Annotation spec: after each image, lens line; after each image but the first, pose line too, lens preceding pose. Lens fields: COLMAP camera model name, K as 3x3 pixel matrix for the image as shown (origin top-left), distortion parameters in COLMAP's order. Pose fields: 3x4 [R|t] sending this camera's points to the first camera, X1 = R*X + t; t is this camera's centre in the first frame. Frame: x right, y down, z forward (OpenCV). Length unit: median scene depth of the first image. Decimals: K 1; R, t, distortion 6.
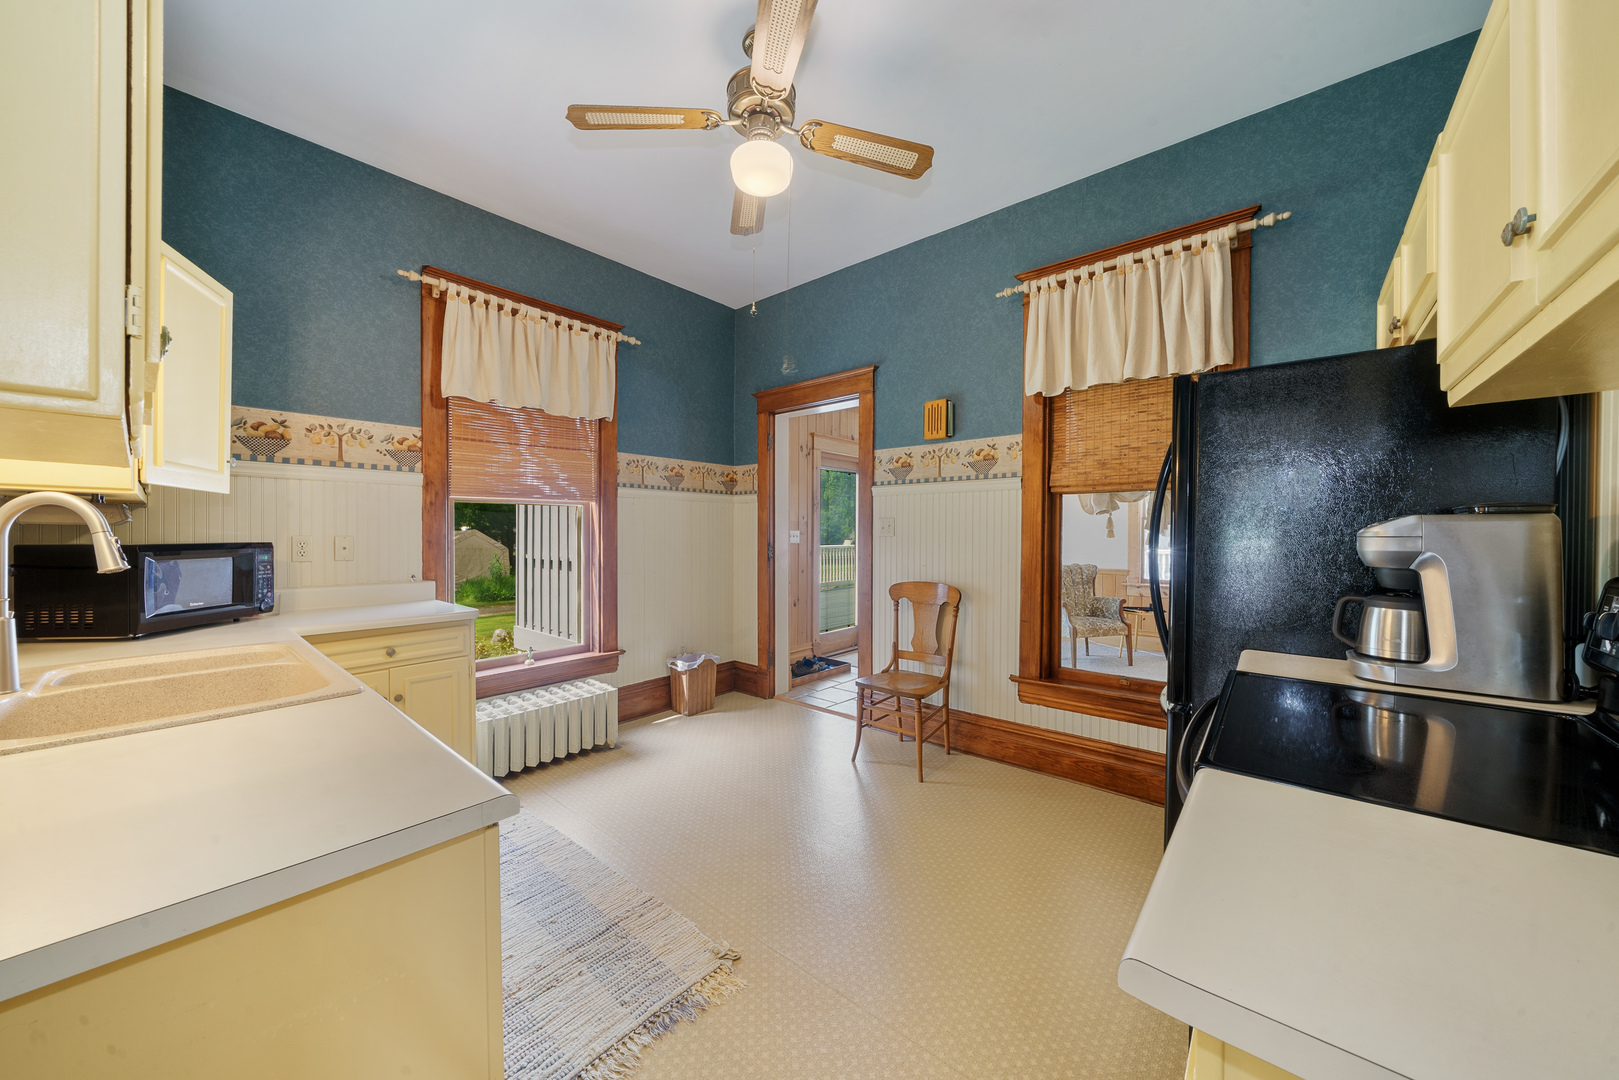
lens RADIAL K [[552.5, 0, 801.8], [0, 552.5, 536.0], [0, 0, 1]] dist [-0.010827, 0.001855]
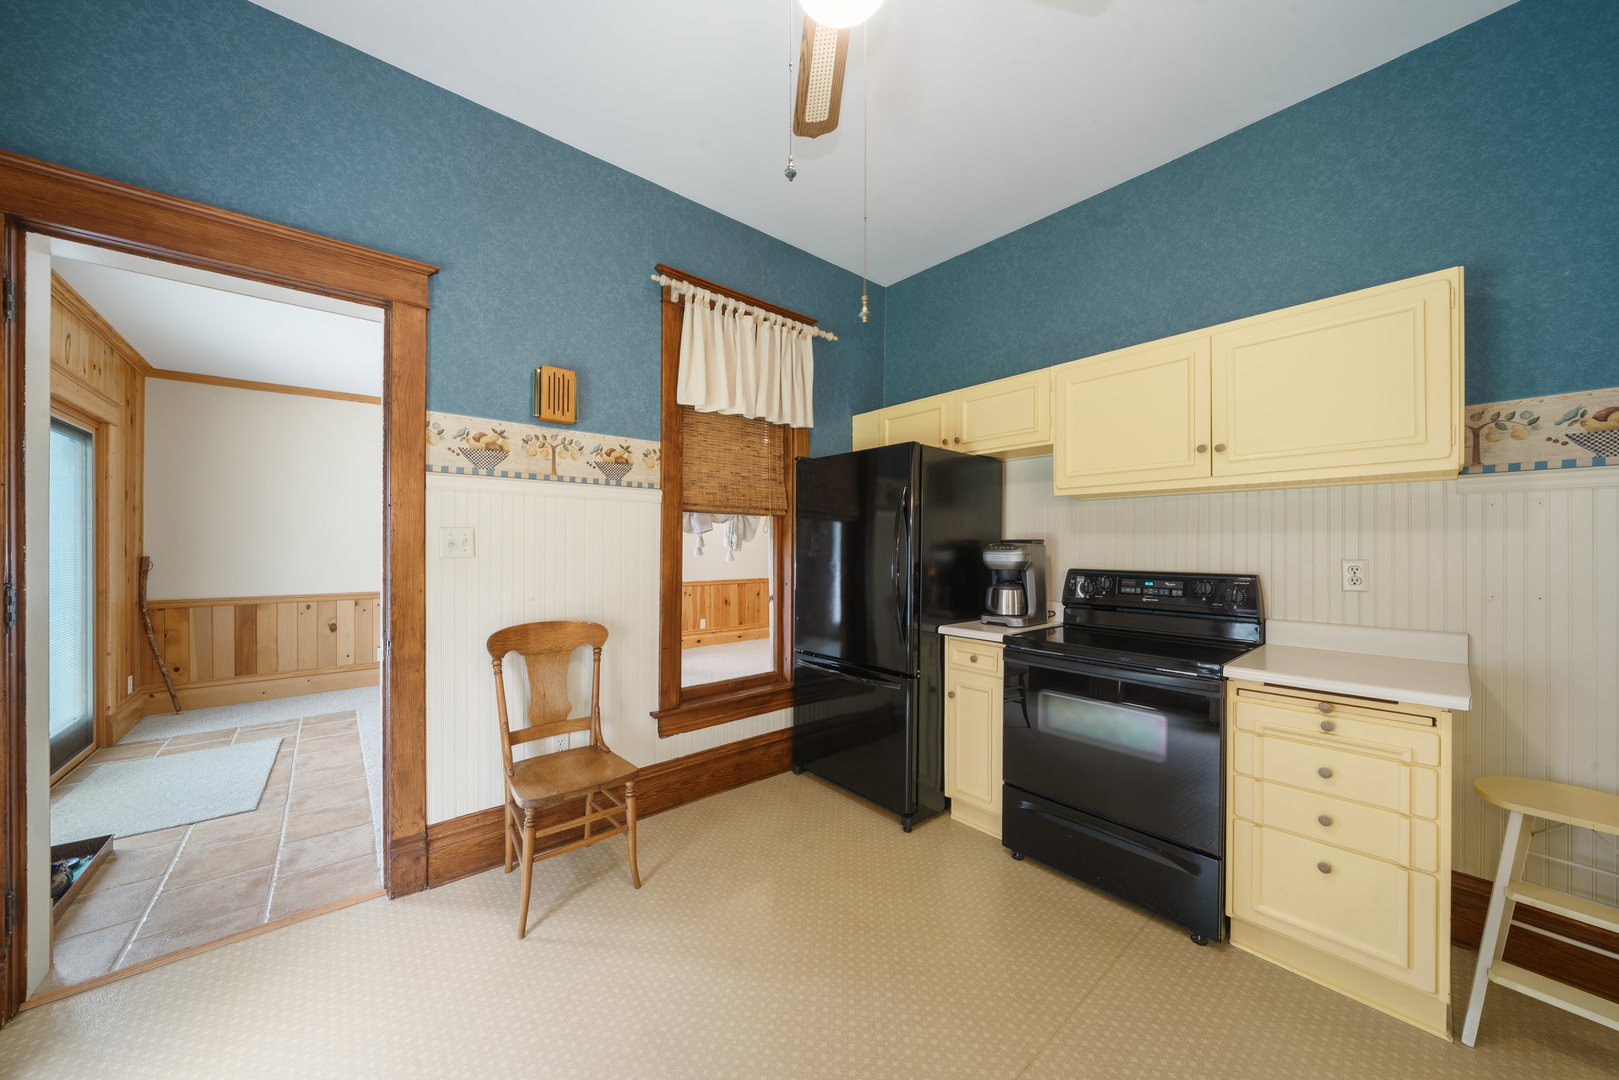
lens RADIAL K [[552.5, 0, 800.1], [0, 552.5, 546.7], [0, 0, 1]] dist [-0.010827, 0.001855]
pose [[0.158339, -0.001708, 0.987383, -0.647900], [0.003333, 0.999994, 0.001196, -0.019182], [-0.987379, 0.003101, 0.158344, 0.892528]]
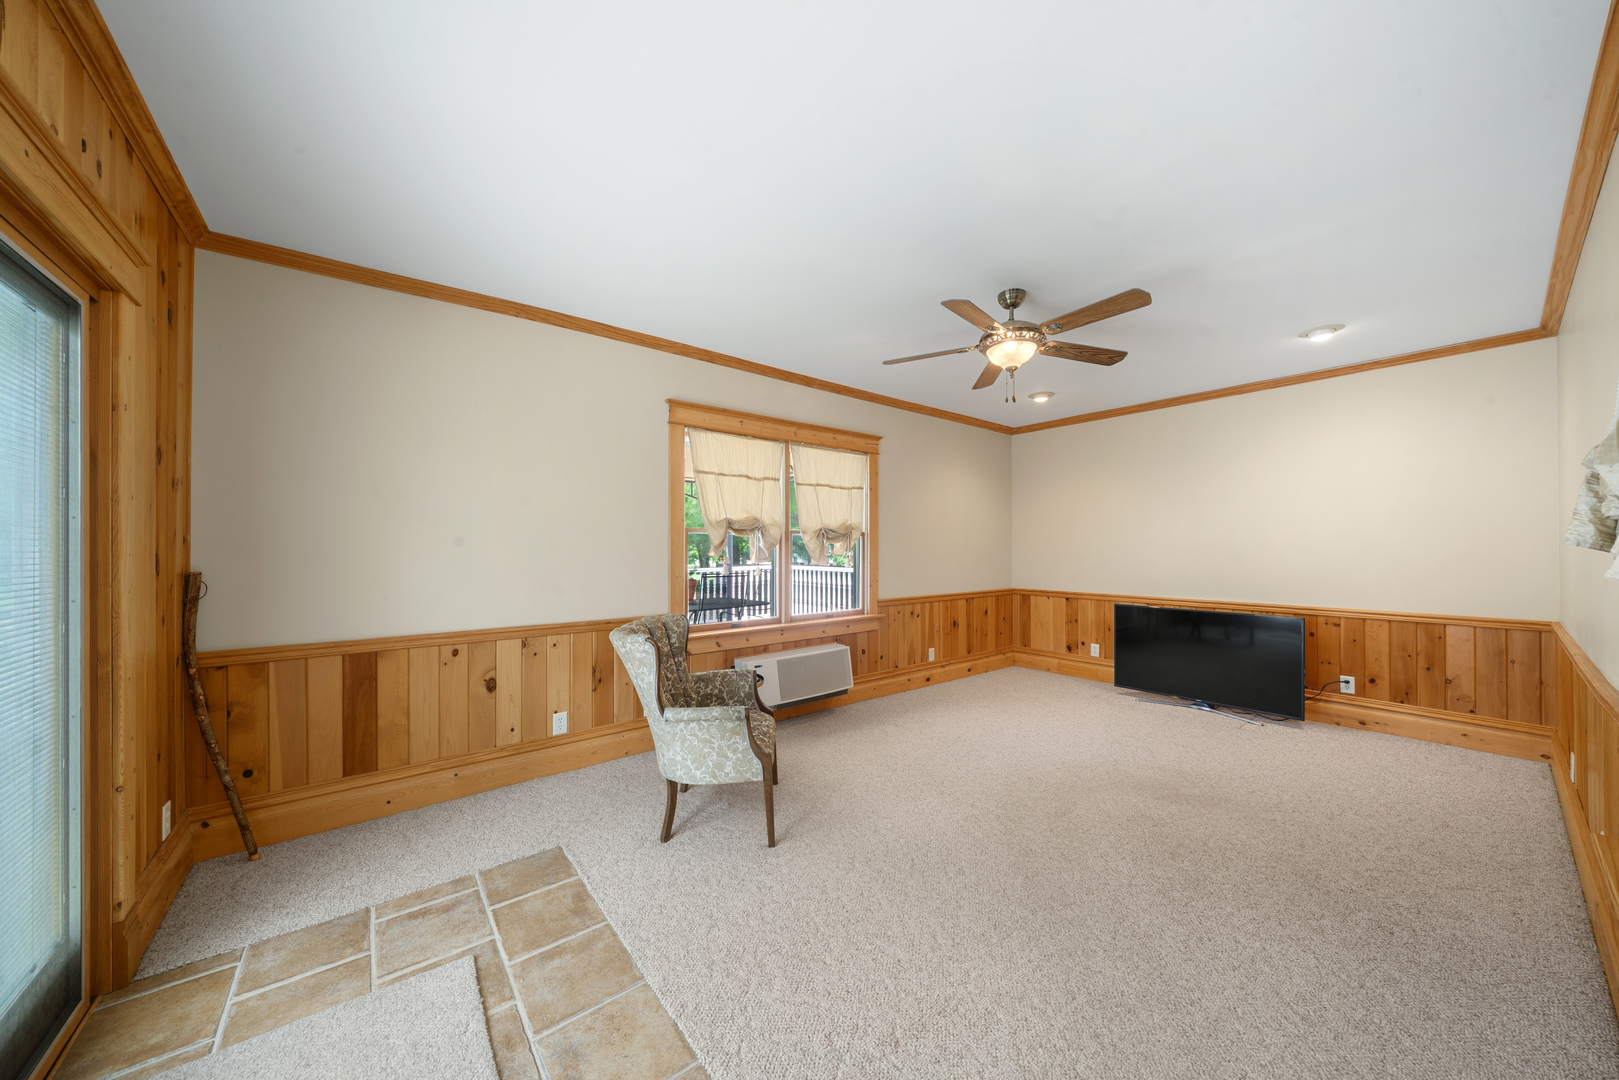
lens RADIAL K [[552.5, 0, 807.8], [0, 552.5, 544.9], [0, 0, 1]] dist [-0.010827, 0.001855]
pose [[0.187845, 0.001050, 0.982198, -0.361844], [0.005506, 0.999983, -0.002122, -0.025209], [-0.982183, 0.005806, 0.187836, 1.376977]]
